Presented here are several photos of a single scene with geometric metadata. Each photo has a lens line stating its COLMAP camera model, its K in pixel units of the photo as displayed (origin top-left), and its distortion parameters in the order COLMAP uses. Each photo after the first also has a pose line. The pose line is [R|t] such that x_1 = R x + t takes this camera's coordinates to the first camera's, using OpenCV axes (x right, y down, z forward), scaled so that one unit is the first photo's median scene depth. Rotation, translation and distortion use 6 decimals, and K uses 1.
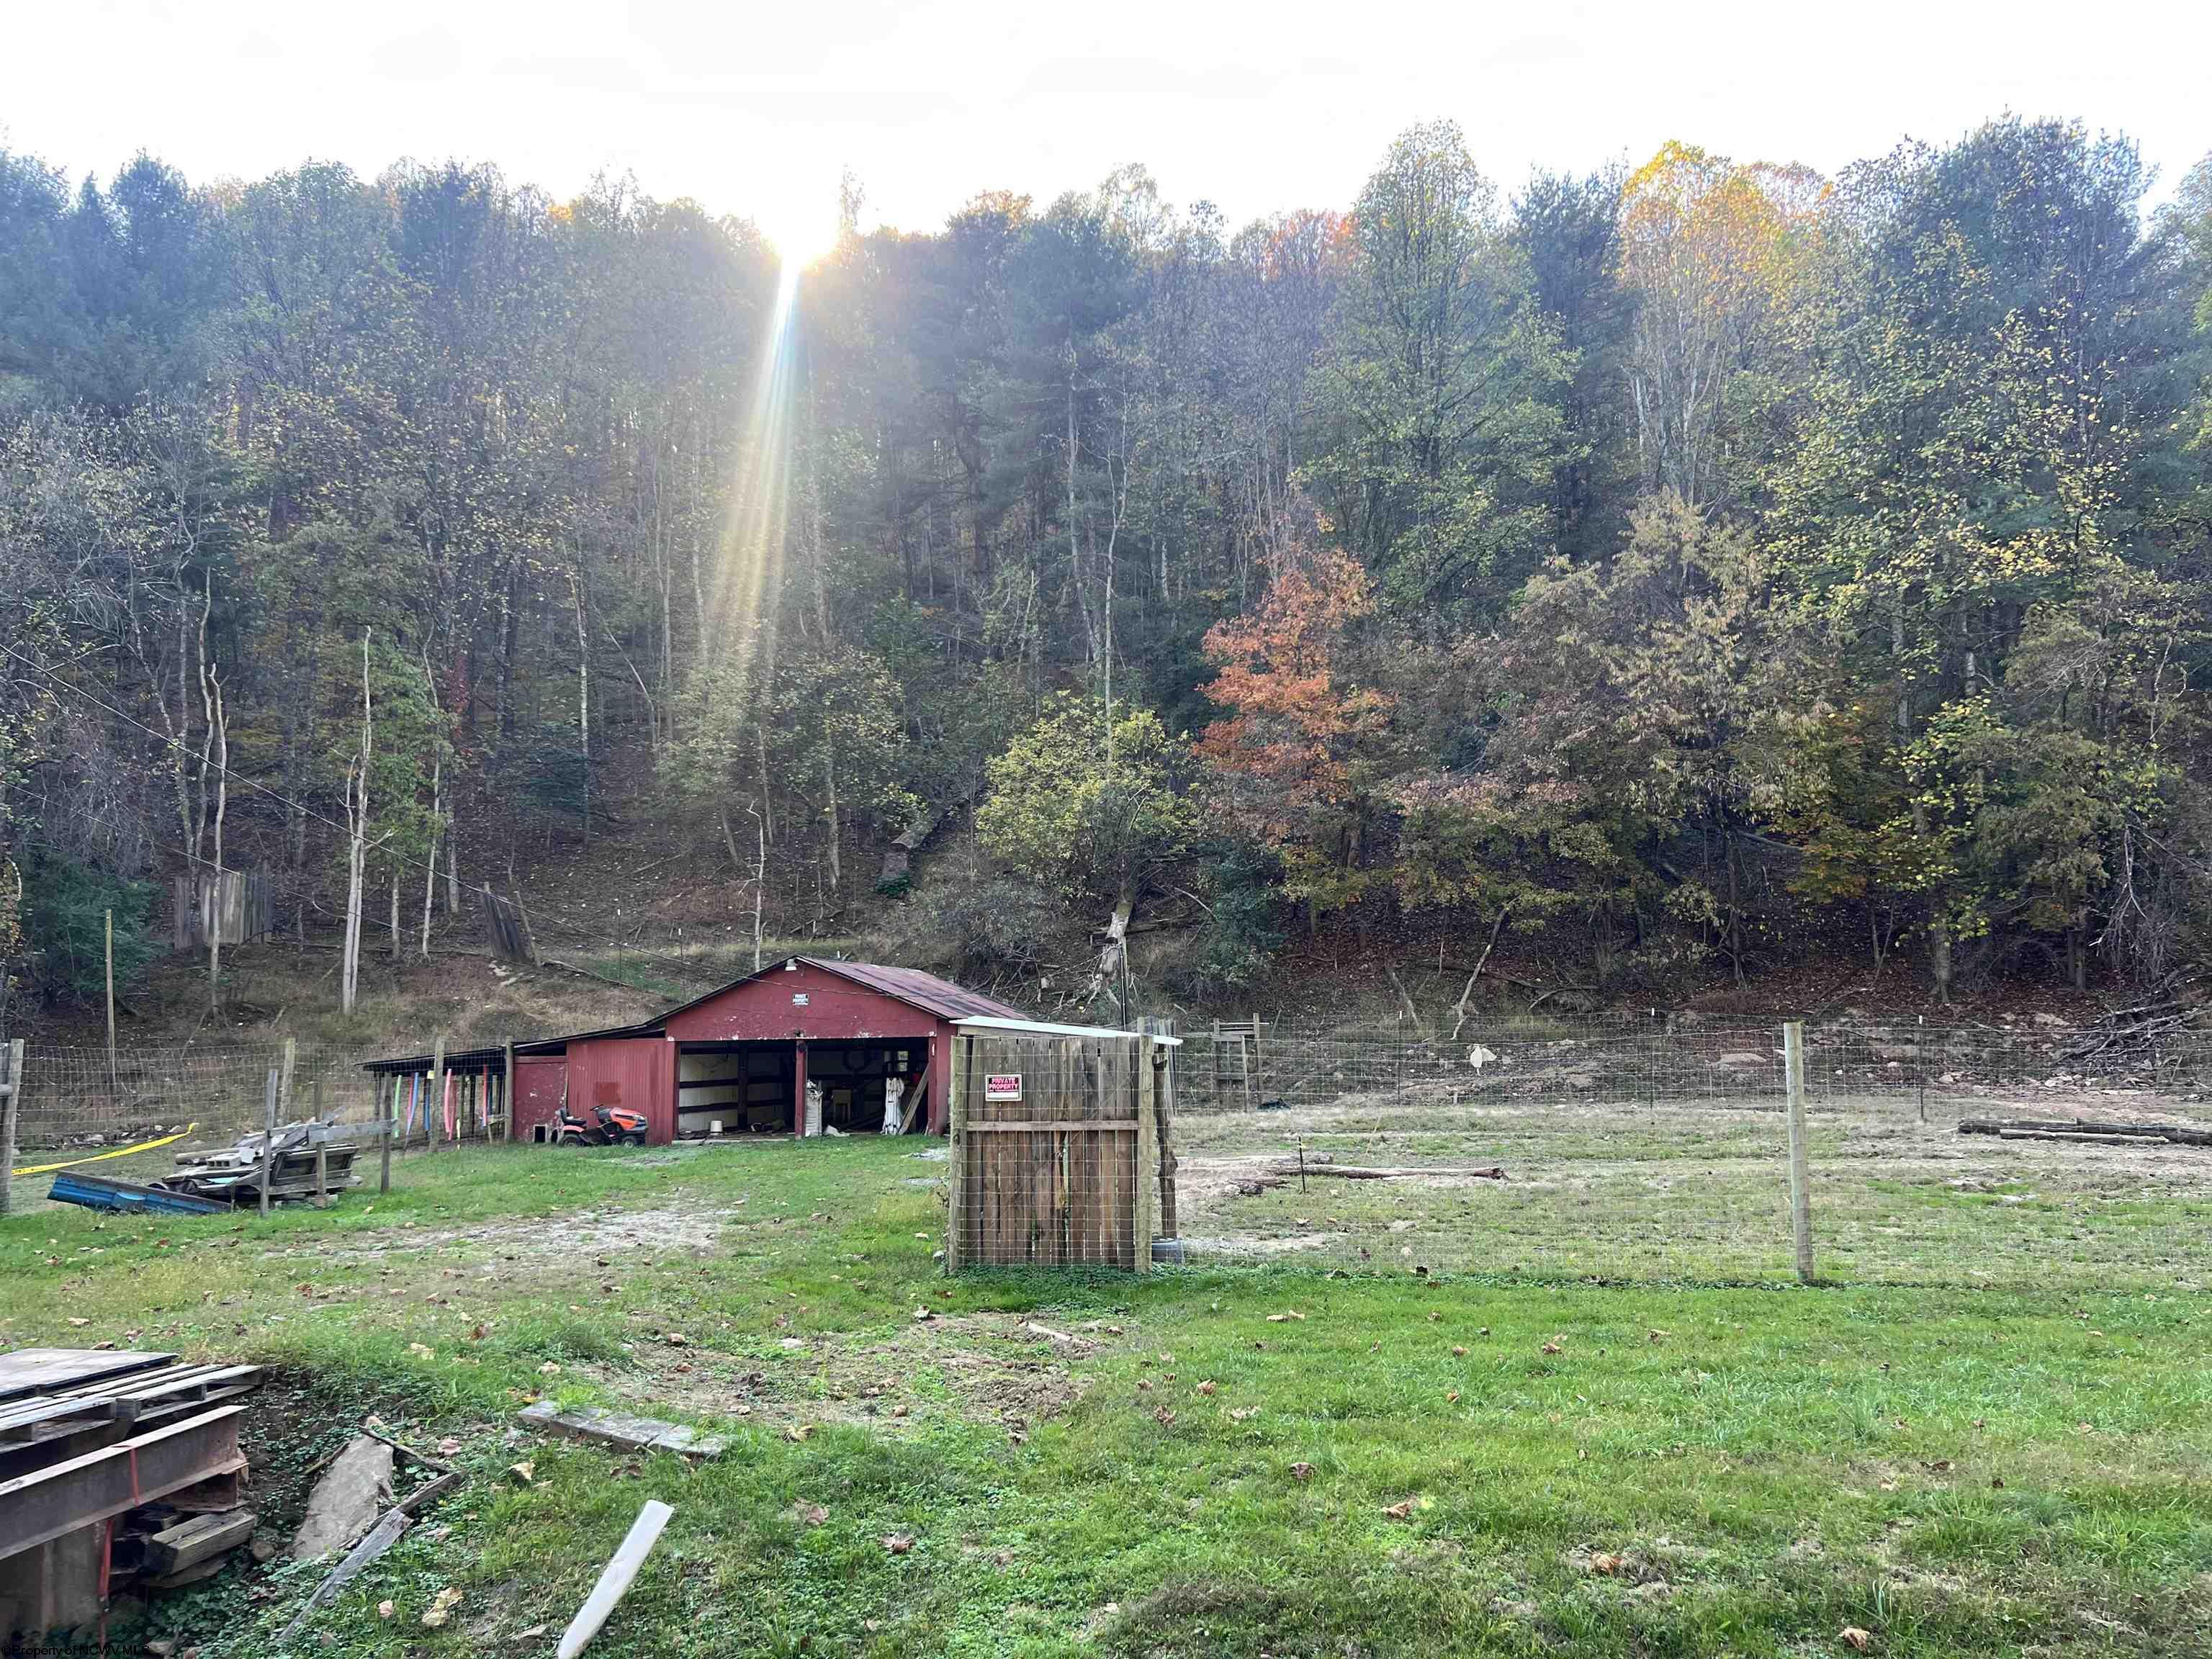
lens RADIAL K [[1662.4, 0, 1116.4], [0, 1662.4, 845.5], [0, 0, 1]] dist [0.070120, -0.085473]
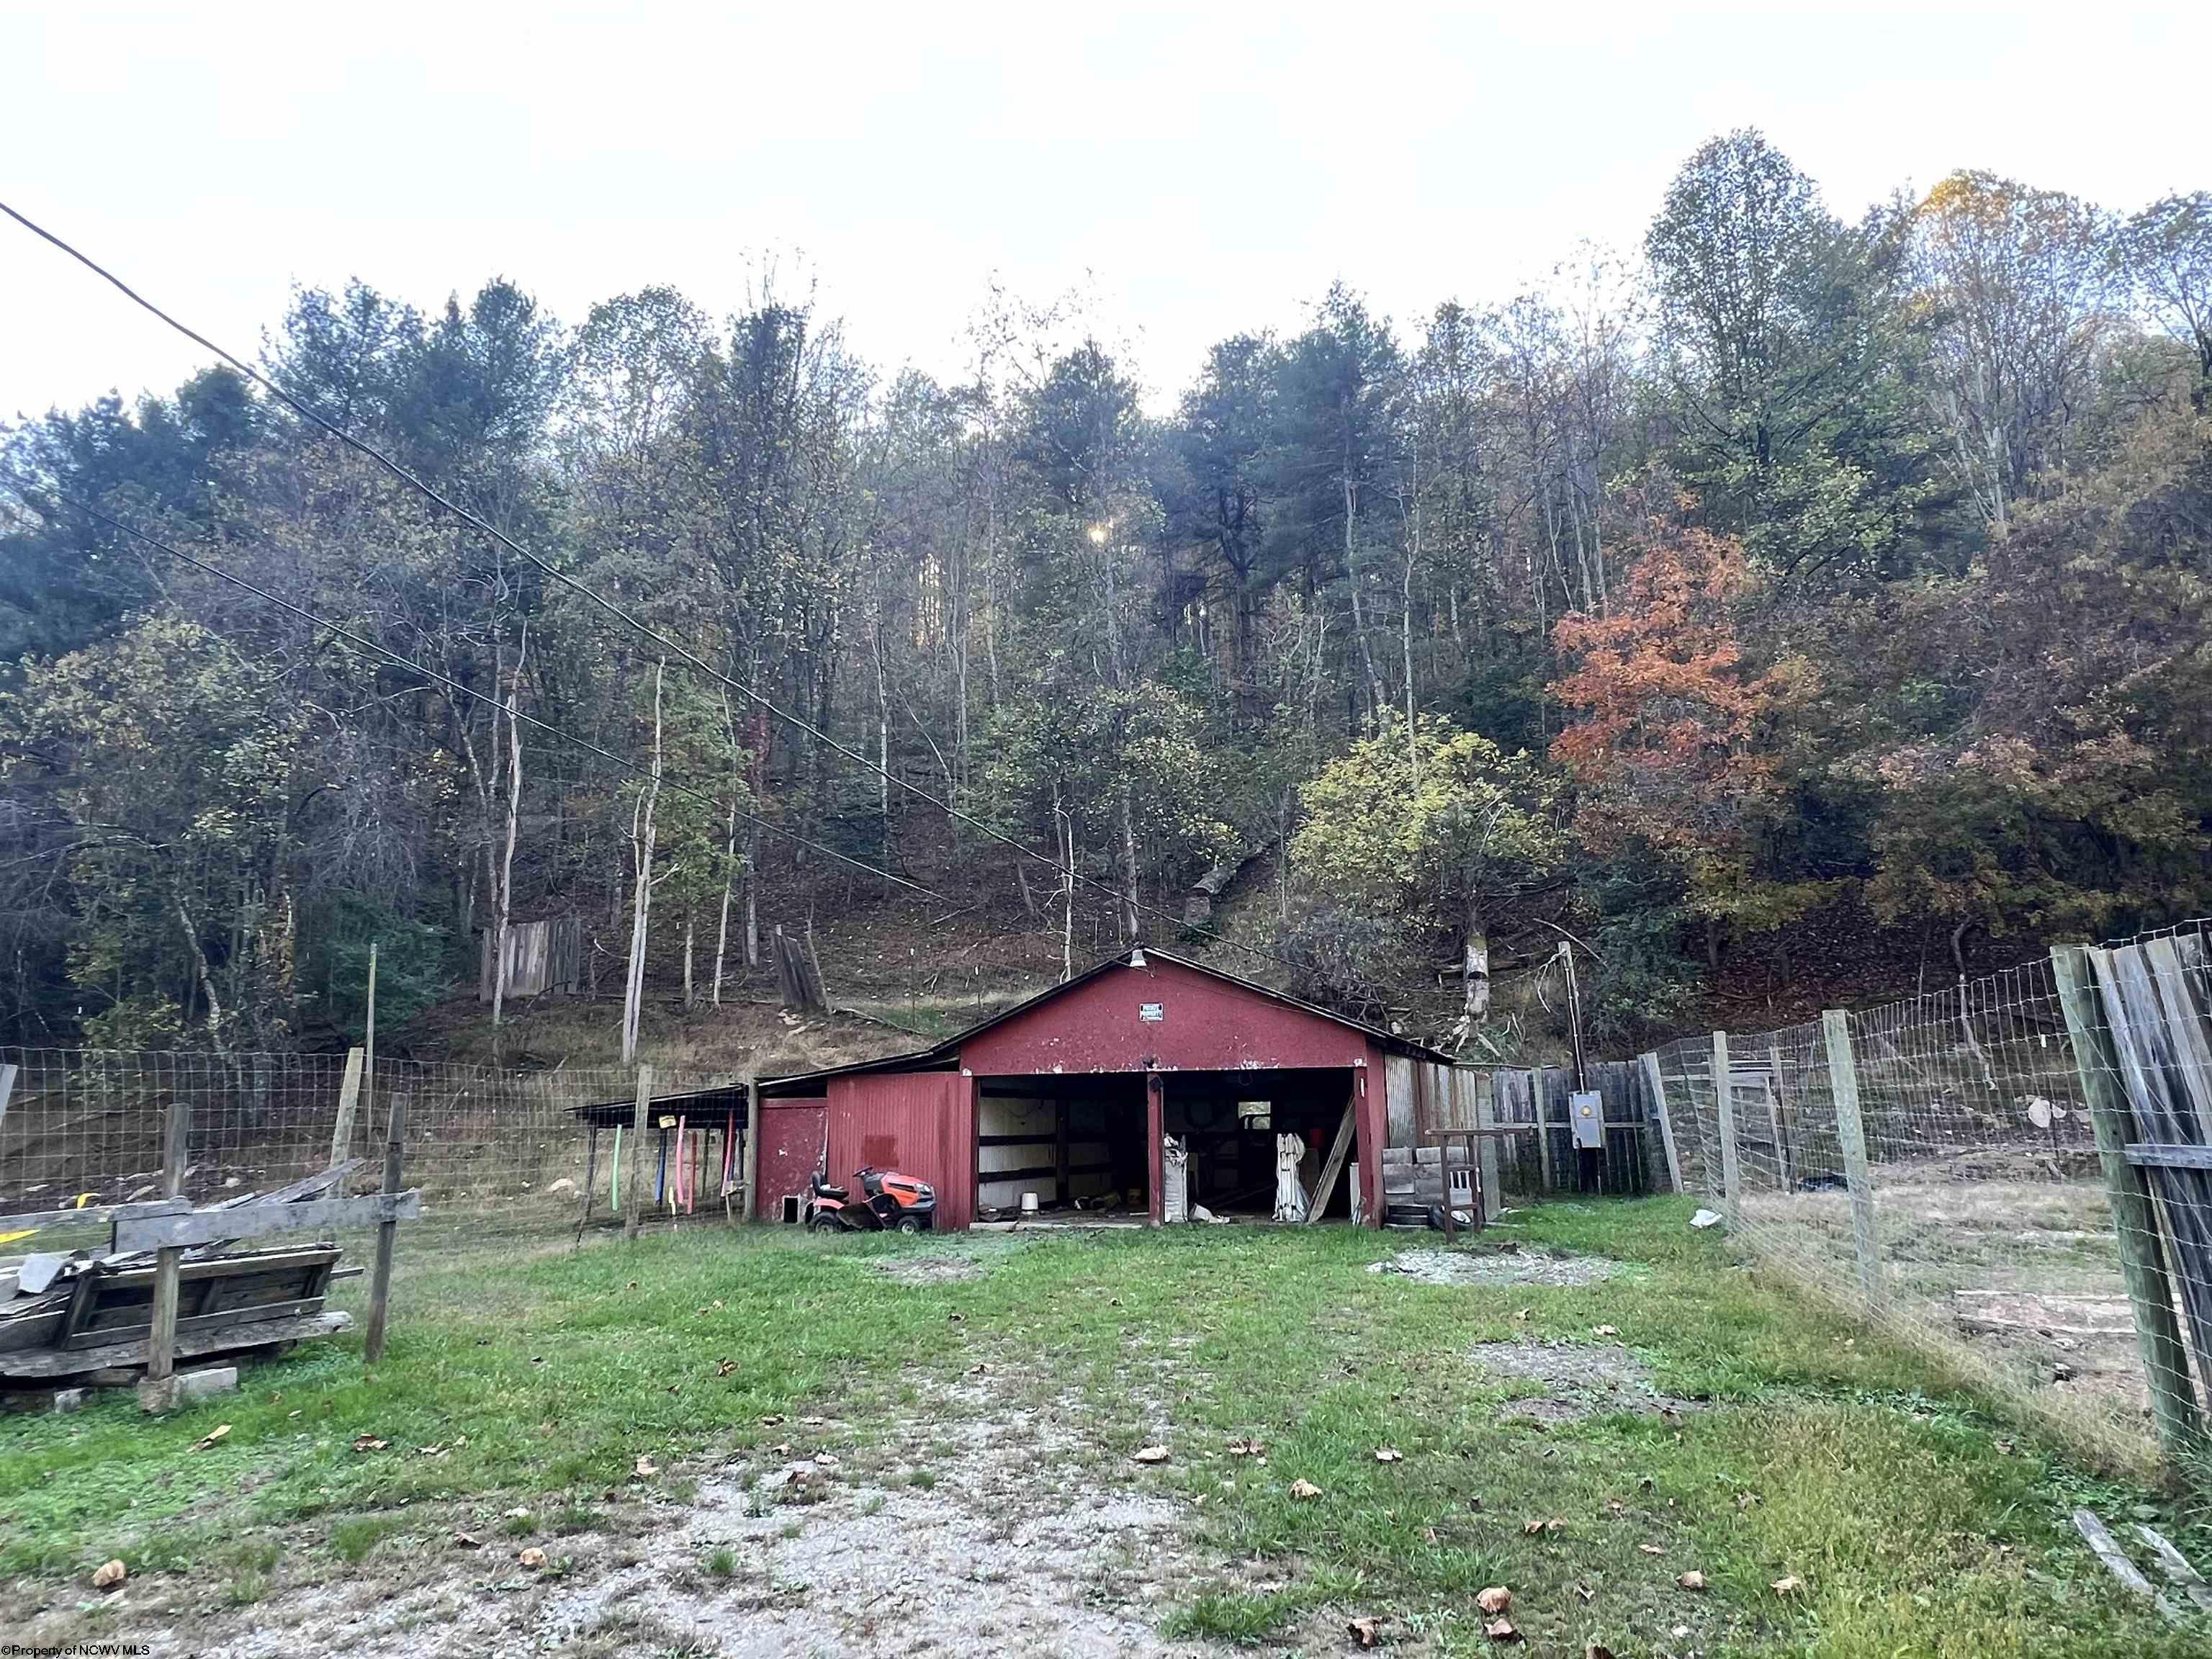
lens RADIAL K [[1259.8, 0, 1083.1], [0, 1259.8, 813.5], [0, 0, 1]] dist [0.006147, -0.002074]
pose [[0.985336, -0.038863, -0.166142, -0.094169], [0.017915, 0.991897, -0.125773, 0.055762], [0.169683, 0.120952, 0.978048, 0.355581]]
